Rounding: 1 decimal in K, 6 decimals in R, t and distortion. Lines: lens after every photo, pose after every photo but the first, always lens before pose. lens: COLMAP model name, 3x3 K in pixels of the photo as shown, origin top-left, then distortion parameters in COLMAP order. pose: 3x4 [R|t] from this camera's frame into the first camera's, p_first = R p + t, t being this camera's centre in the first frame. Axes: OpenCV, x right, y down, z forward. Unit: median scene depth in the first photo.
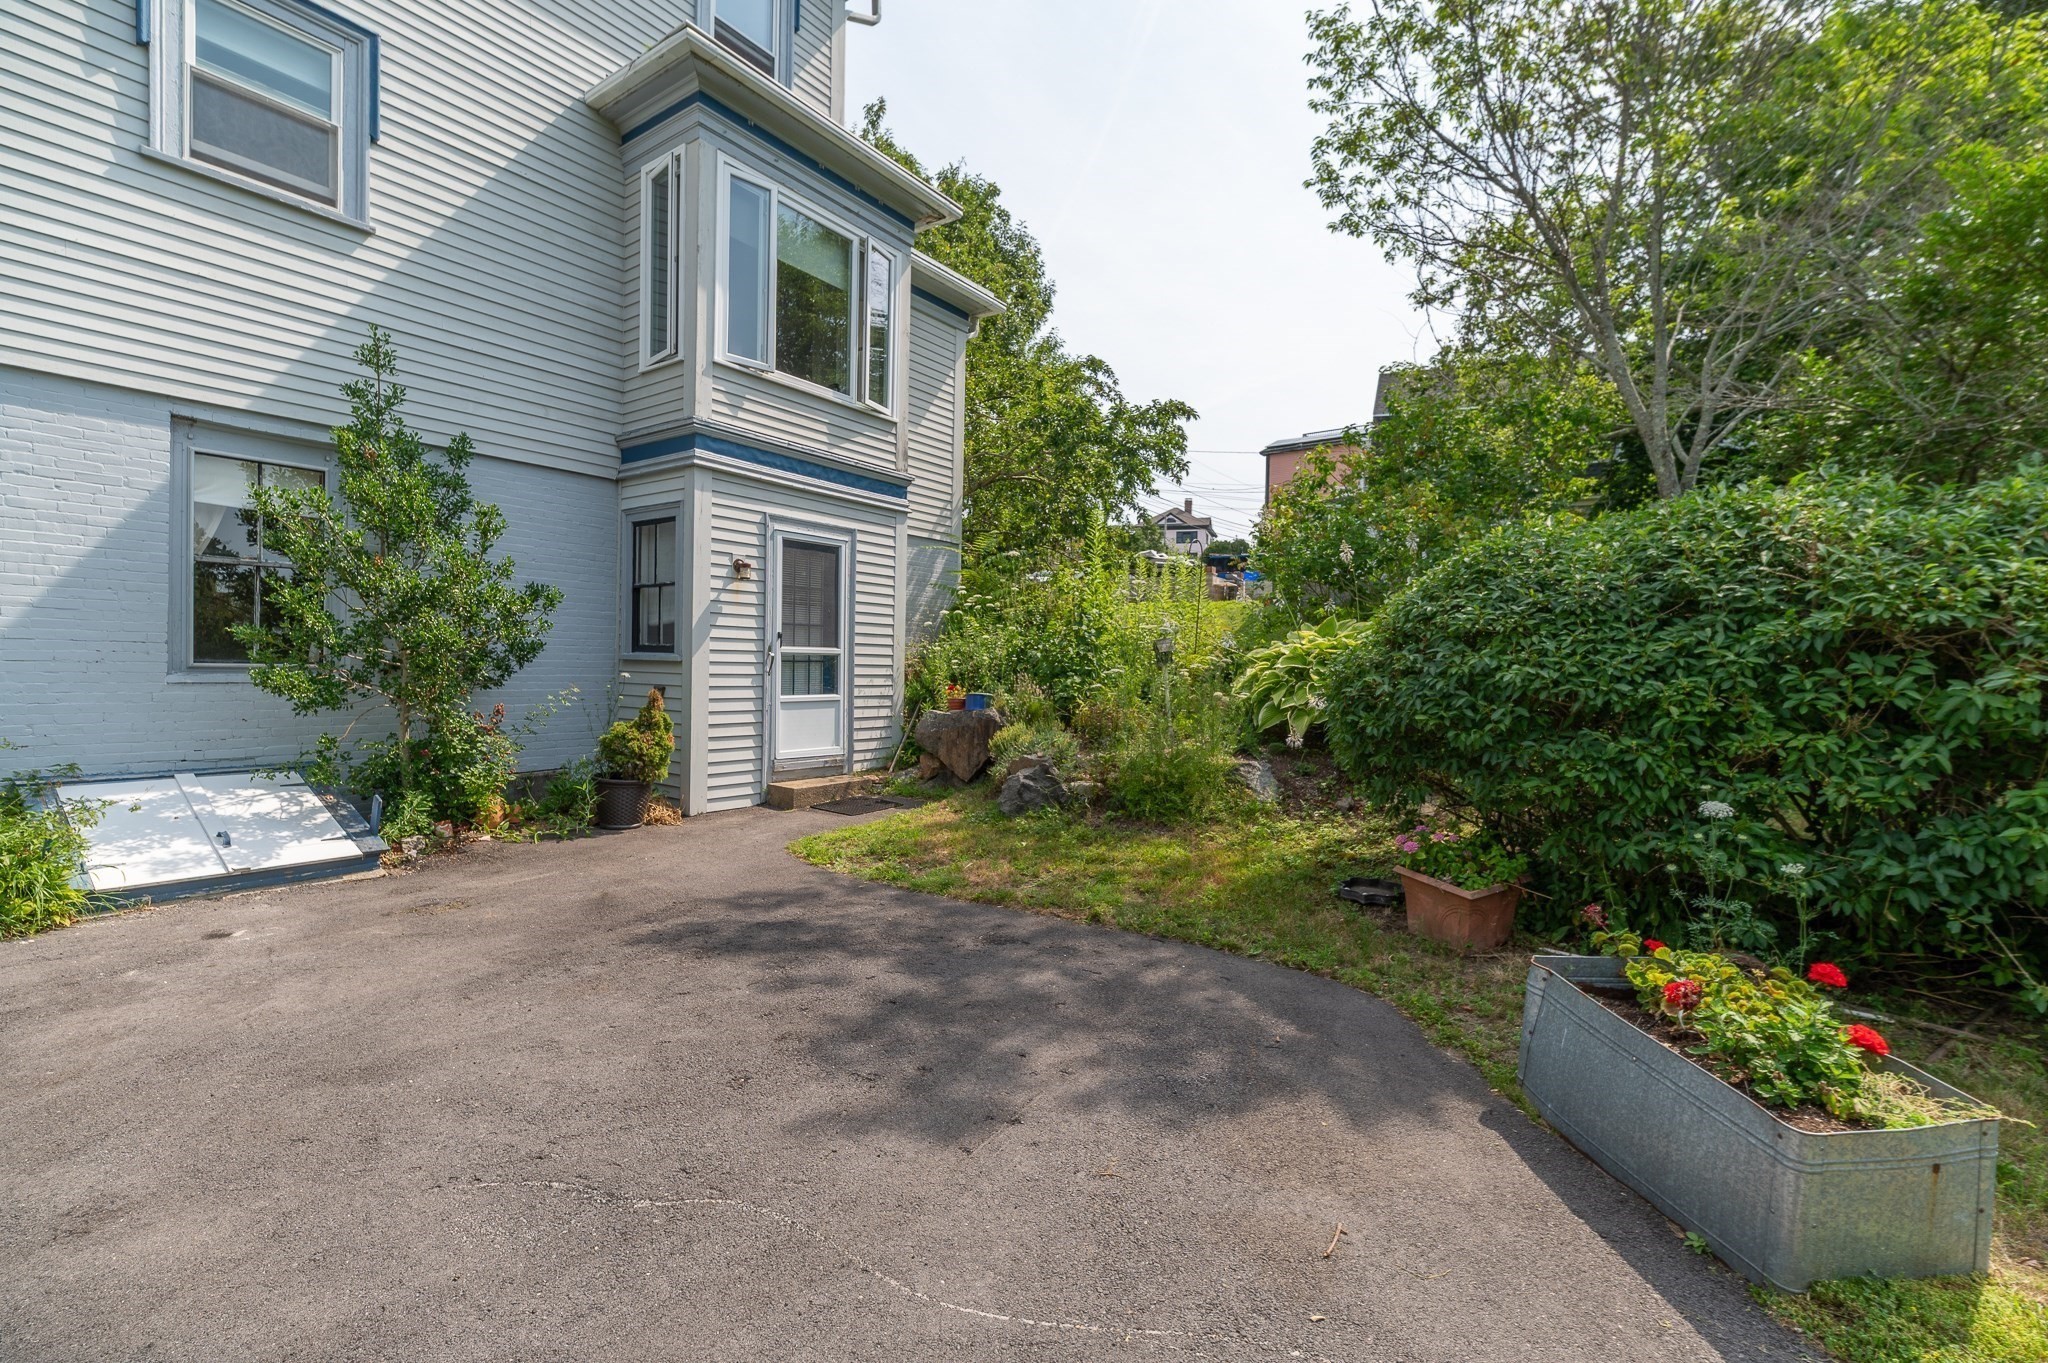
lens RADIAL K [[889.4, 0, 1024.0], [0, 889.4, 681.5], [0, 0, 1]] dist [0.002183, -0.001198]
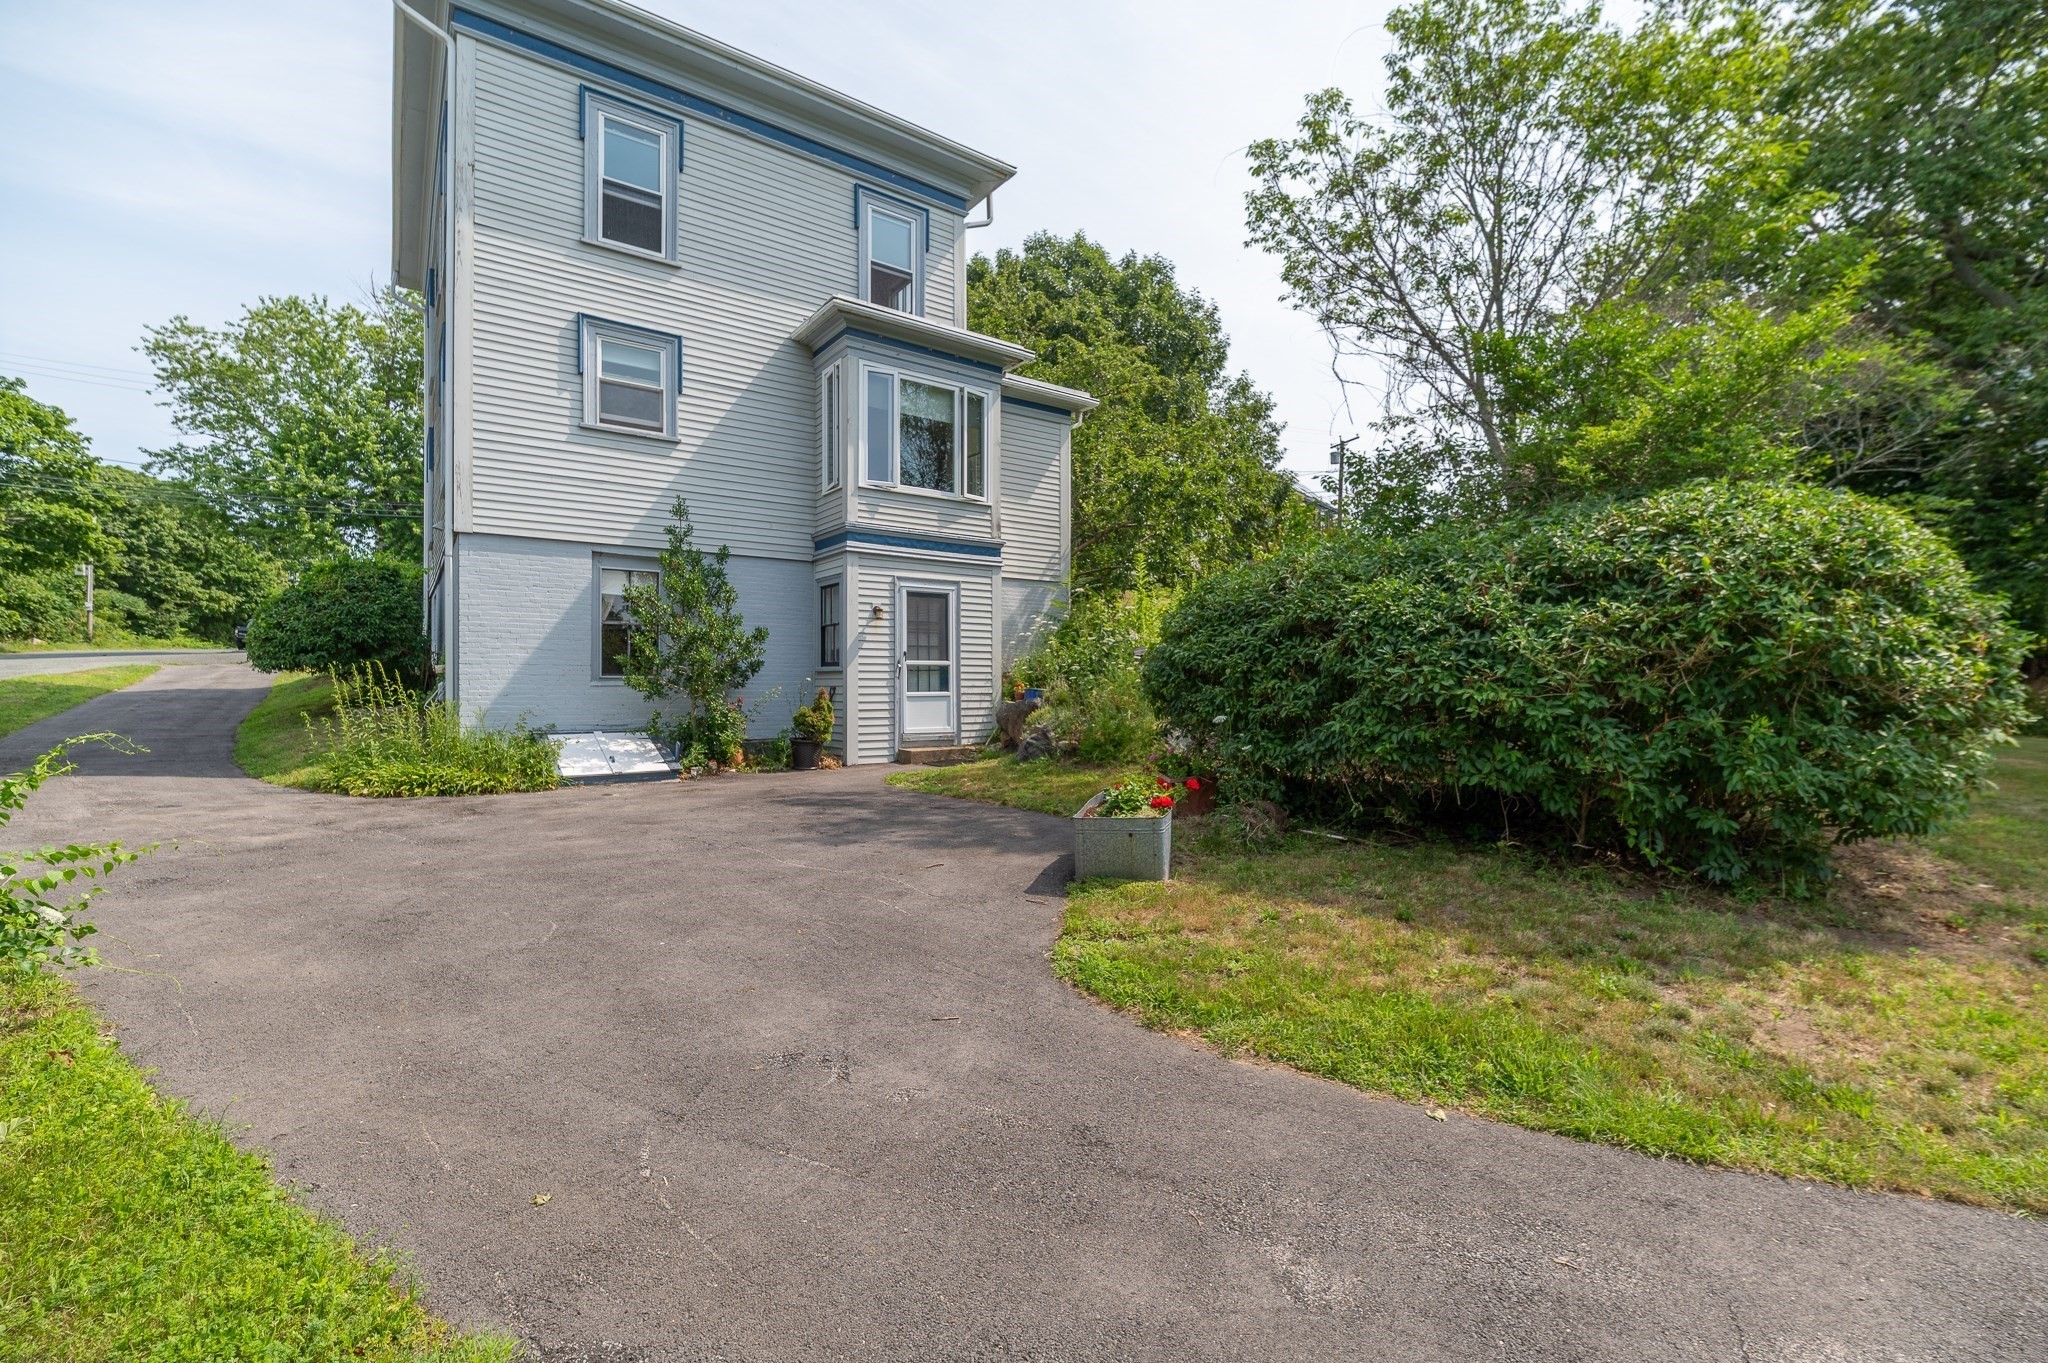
lens RADIAL K [[889.4, 0, 1024.0], [0, 889.4, 681.5], [0, 0, 1]] dist [0.002183, -0.001198]
pose [[0.948137, -0.023855, -0.316965, 0.443456], [0.015129, 0.999436, -0.029963, 0.050277], [0.317501, 0.023614, 0.947964, -0.437001]]
